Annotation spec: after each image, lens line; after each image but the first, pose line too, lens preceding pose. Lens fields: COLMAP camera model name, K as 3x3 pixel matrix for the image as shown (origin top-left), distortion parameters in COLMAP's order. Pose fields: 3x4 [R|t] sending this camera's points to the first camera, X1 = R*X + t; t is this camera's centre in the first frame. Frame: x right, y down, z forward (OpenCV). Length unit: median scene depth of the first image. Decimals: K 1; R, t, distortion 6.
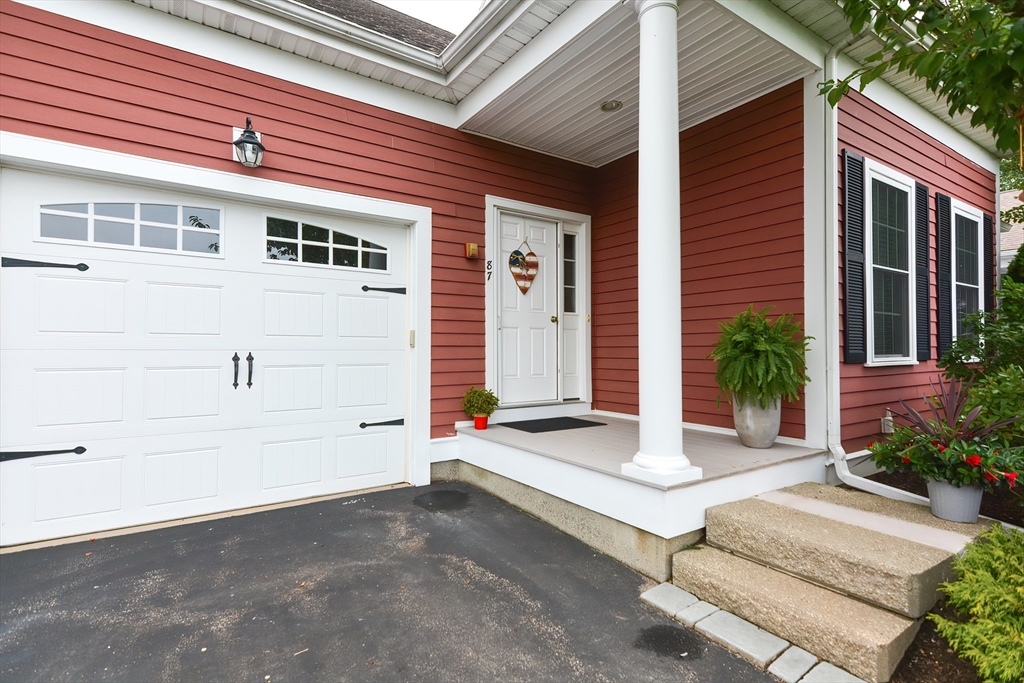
lens RADIAL K [[500.7, 0, 517.6], [0, 500.7, 341.9], [0, 0, 1]] dist [0.019834, -0.014646]
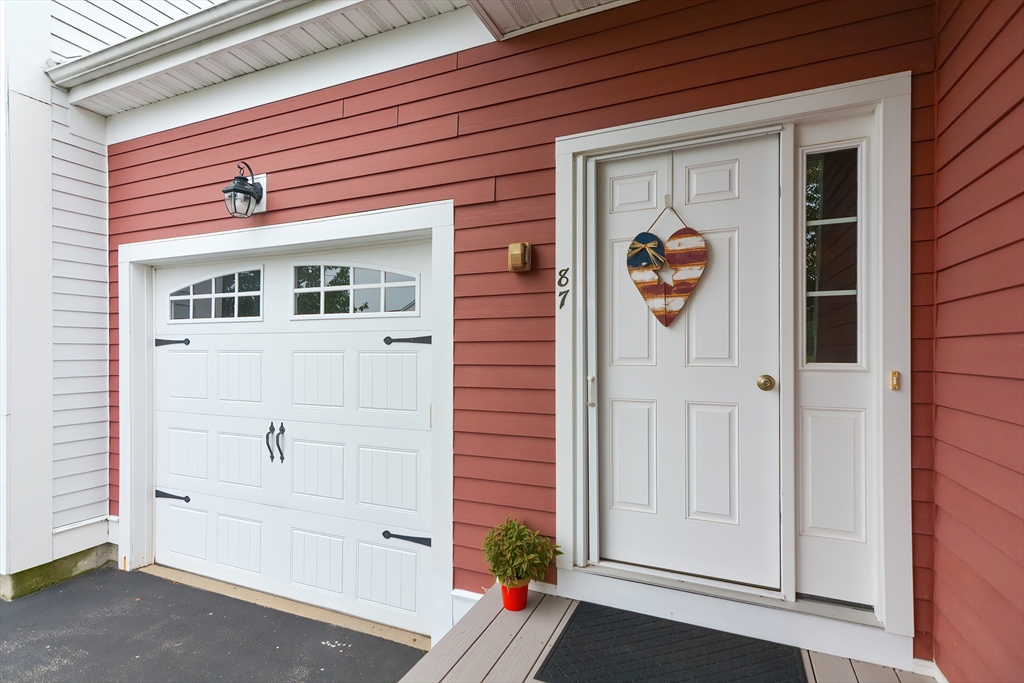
lens RADIAL K [[500.7, 0, 517.6], [0, 500.7, 341.9], [0, 0, 1]] dist [0.019834, -0.014646]
pose [[0.510928, -0.008046, -0.859586, 0.349253], [0.016368, 0.999866, 0.000370, -0.090199], [0.859468, -0.014259, 0.510991, 0.704864]]
